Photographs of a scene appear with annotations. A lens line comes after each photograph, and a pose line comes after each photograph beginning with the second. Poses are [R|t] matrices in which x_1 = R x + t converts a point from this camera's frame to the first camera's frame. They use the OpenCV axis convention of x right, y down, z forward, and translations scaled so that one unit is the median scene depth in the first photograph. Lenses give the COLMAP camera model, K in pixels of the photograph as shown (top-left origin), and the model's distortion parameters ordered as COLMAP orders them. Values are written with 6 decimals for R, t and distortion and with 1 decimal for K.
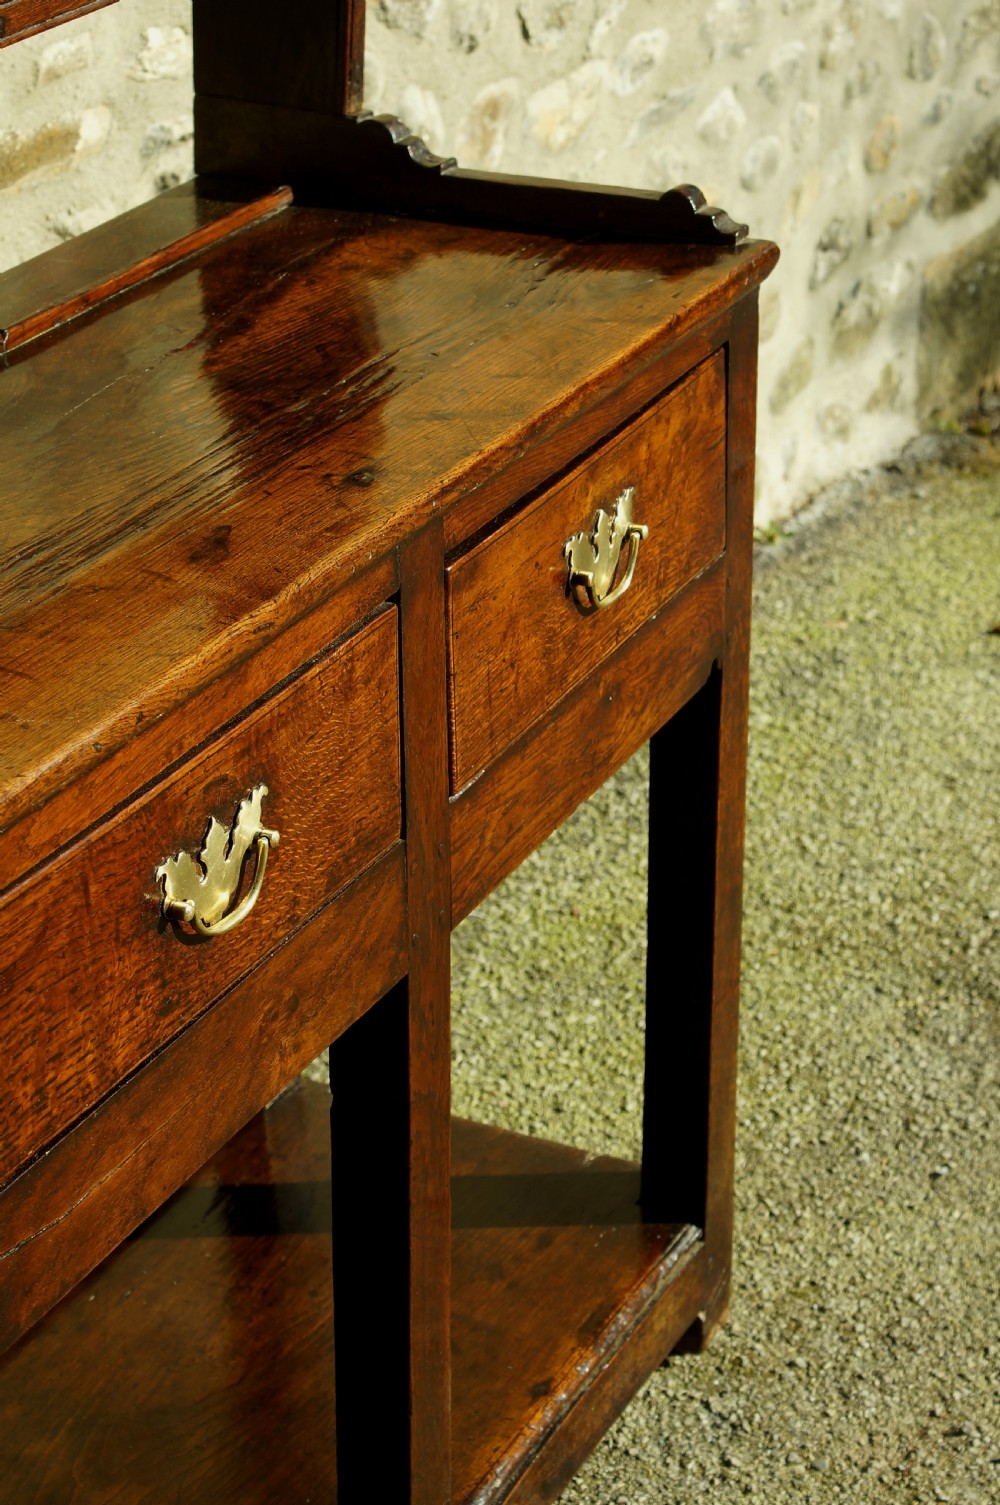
lens RADIAL K [[3321.4, 0, 500.0], [0, 3321.4, 752.5], [0, 0, 1]] dist [0.019690, 0.234136]
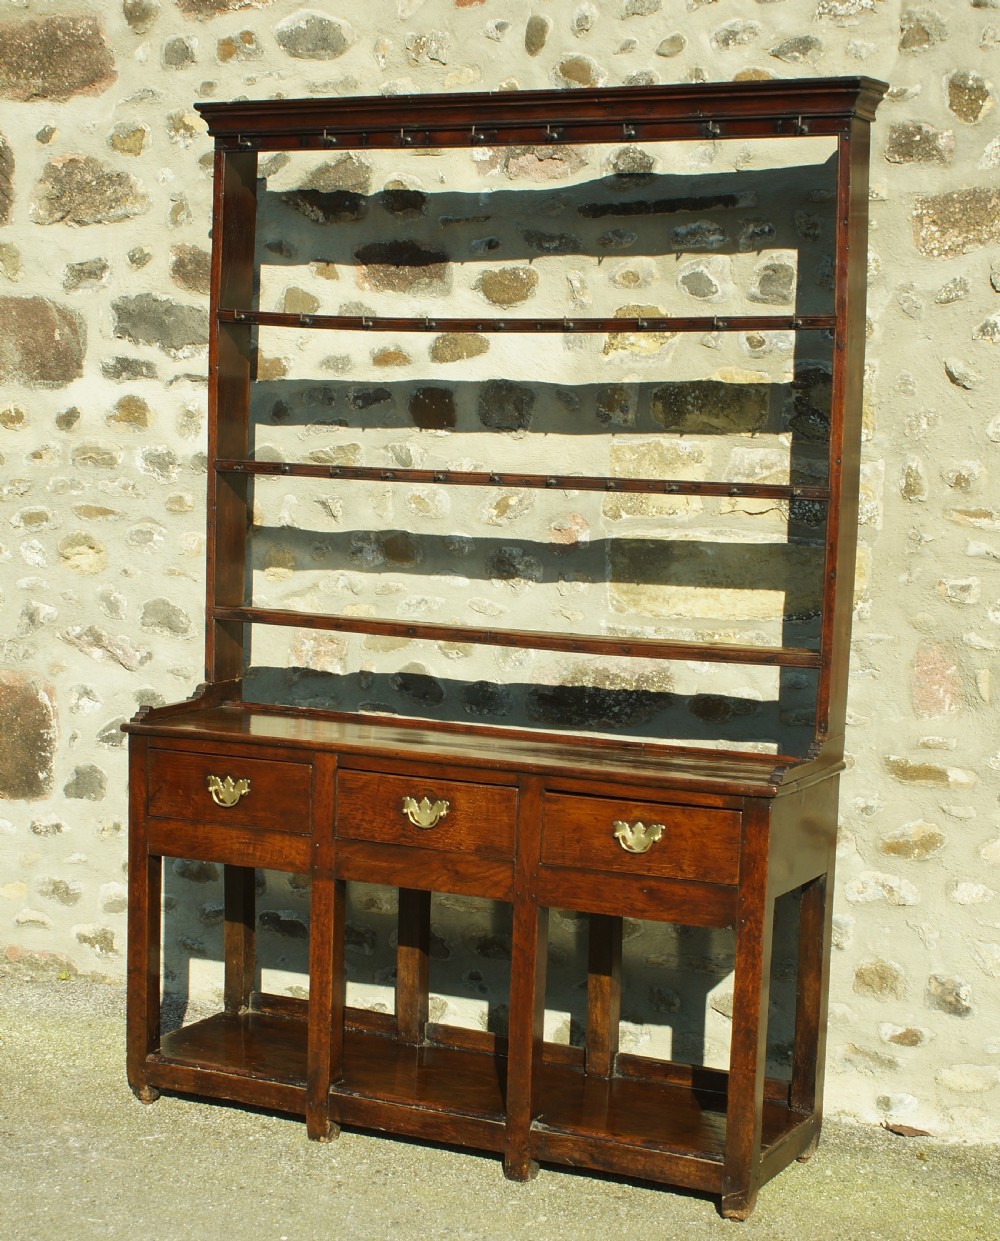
lens RADIAL K [[2219.6, 0, 502.2], [0, 2219.6, 739.1], [0, 0, 1]] dist [-0.079367, 0.133035]
pose [[0.005464, 0.142494, -0.989781, 1.943066], [-0.458887, 0.879782, 0.124125, -0.317550], [0.888478, 0.453519, 0.070196, 0.641935]]
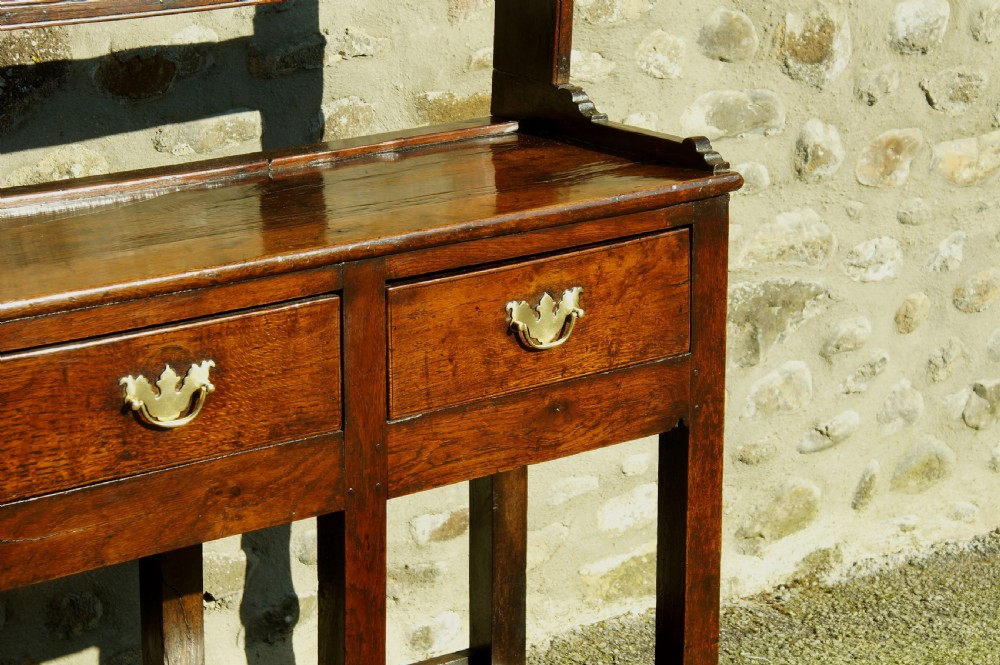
lens RADIAL K [[2846.2, 0, 500.0], [0, 2846.2, 332.5], [0, 0, 1]] dist [0.084803, -0.121420]
pose [[0.890637, 0.127456, -0.436486, 0.612785], [-0.199852, 0.971951, -0.123978, 0.127085], [0.408441, 0.197652, 0.891128, -0.316333]]
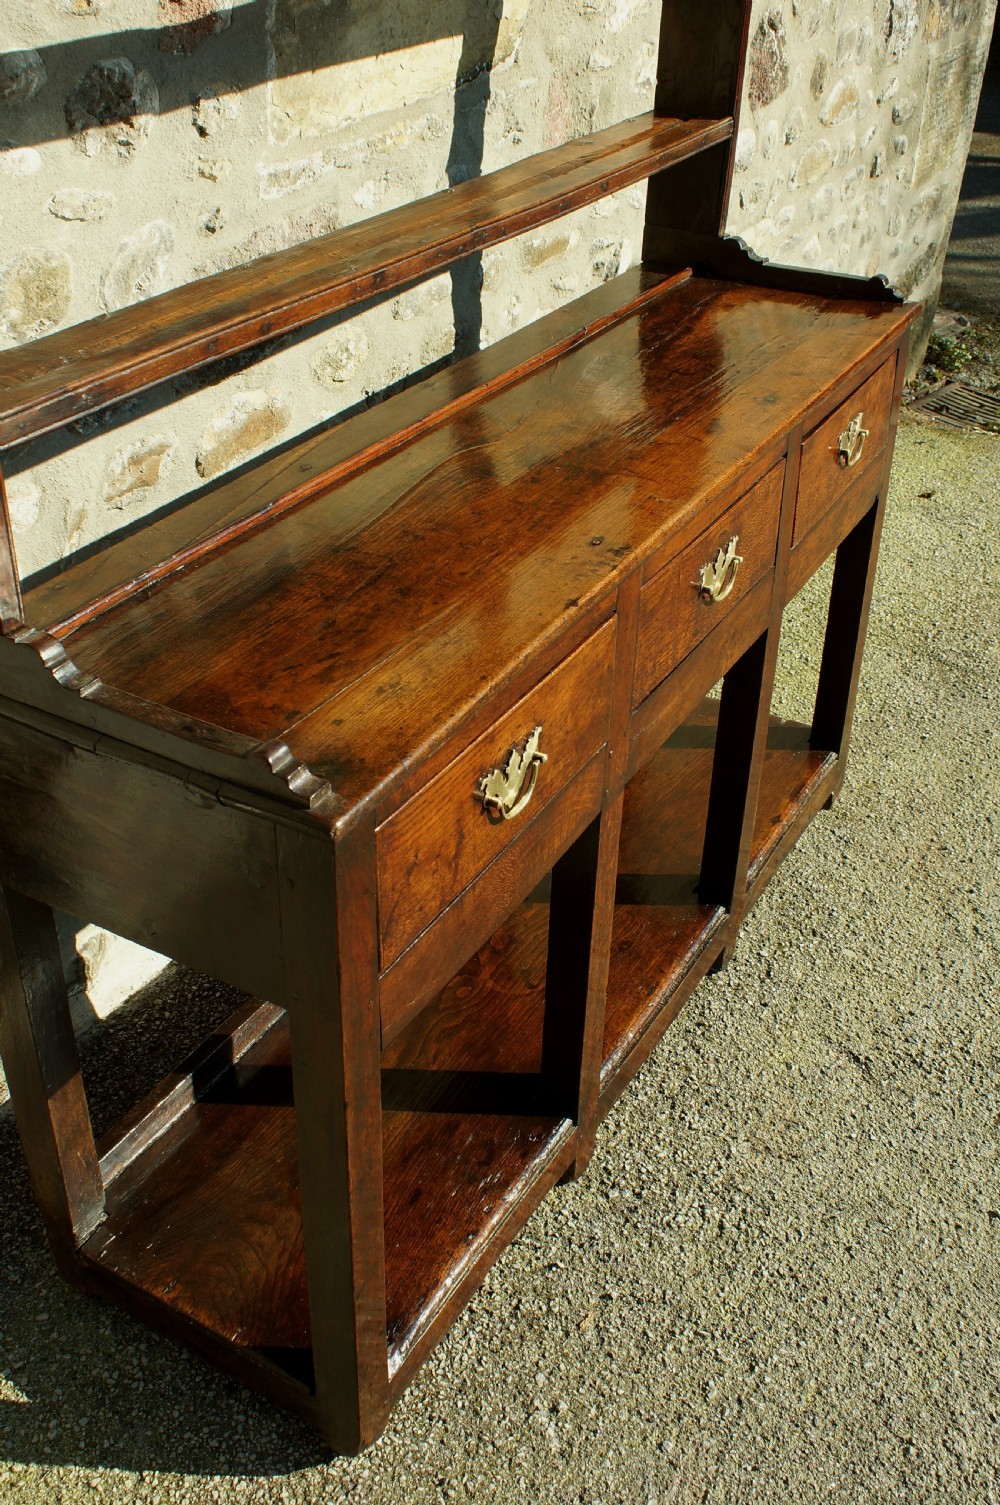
lens RADIAL K [[1552.9, 0, 500.0], [0, 1552.9, 752.5], [0, 0, 1]] dist [-0.131429, 0.130479]
pose [[0.998317, 0.043999, -0.037790, -0.141141], [-0.038825, 0.990993, 0.128160, 0.020794], [0.043089, -0.126478, 0.991033, -0.038158]]
